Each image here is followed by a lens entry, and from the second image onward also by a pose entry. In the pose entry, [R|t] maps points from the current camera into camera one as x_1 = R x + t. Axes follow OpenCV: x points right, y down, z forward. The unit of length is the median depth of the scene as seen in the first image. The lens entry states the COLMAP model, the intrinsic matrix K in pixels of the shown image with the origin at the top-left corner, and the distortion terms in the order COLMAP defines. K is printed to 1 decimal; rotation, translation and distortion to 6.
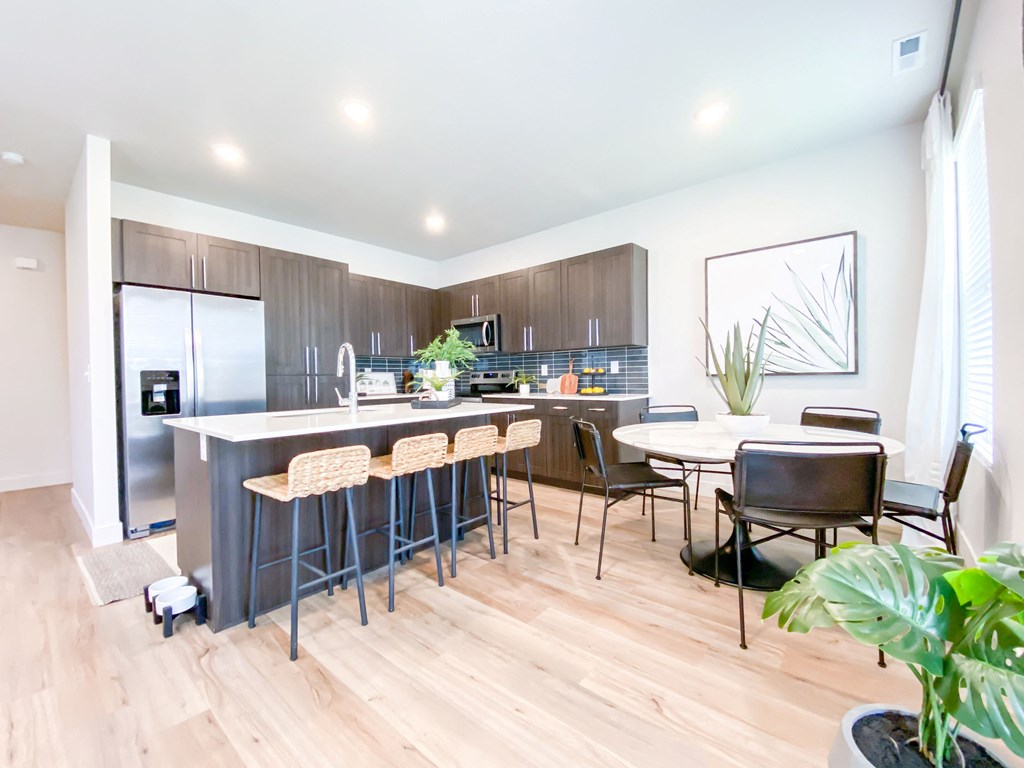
lens RADIAL K [[425.7, 0, 509.9], [0, 425.7, 400.1], [0, 0, 1]] dist [0.027206, -0.023291]
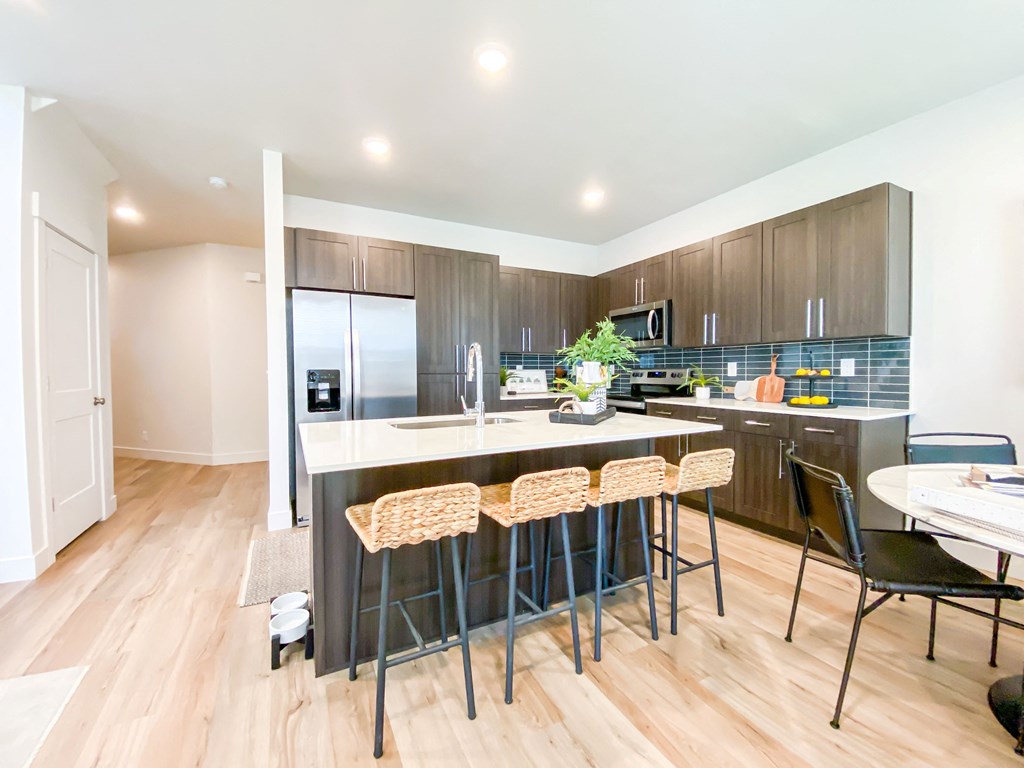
lens RADIAL K [[421.4, 0, 509.2], [0, 421.4, 383.5], [0, 0, 1]] dist [0.024439, -0.023300]
pose [[0.927722, 0.022068, -0.372619, -0.009028], [-0.028557, 0.999521, -0.011903, -0.035772], [0.372178, 0.021683, 0.927908, 0.209488]]
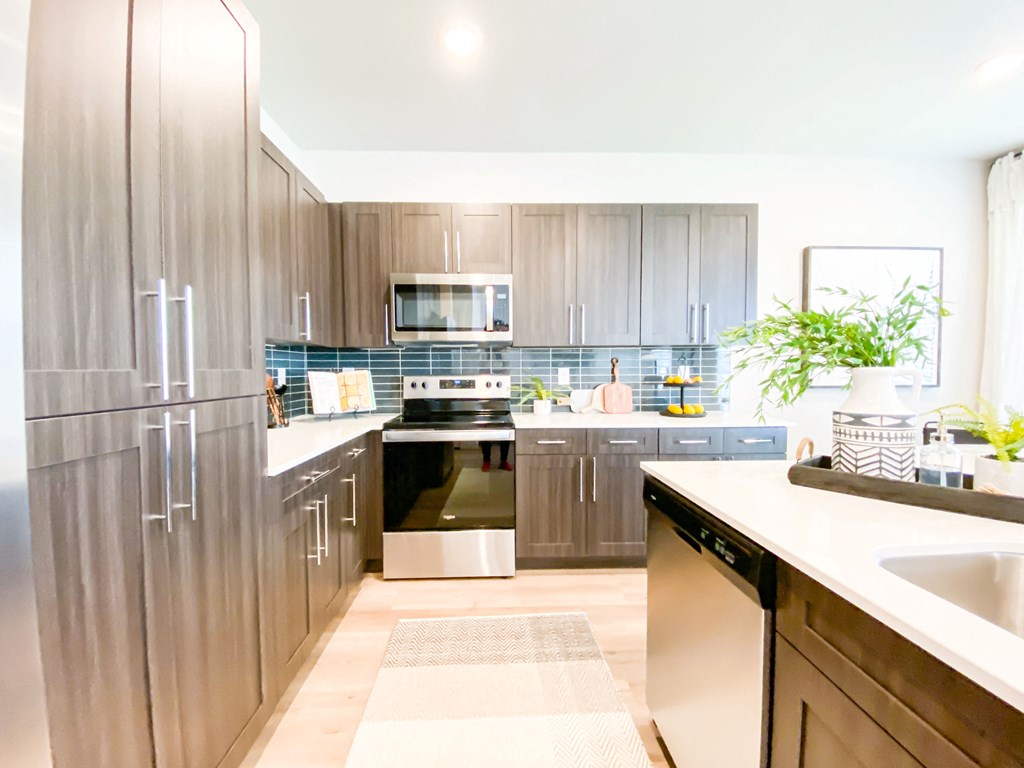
lens RADIAL K [[421.4, 0, 509.2], [0, 421.4, 383.5], [0, 0, 1]] dist [0.024439, -0.023300]
pose [[0.740172, -0.004055, 0.672405, -0.578808], [0.029674, 0.999205, -0.026640, -0.066491], [-0.671762, 0.039671, 0.739704, 0.871481]]
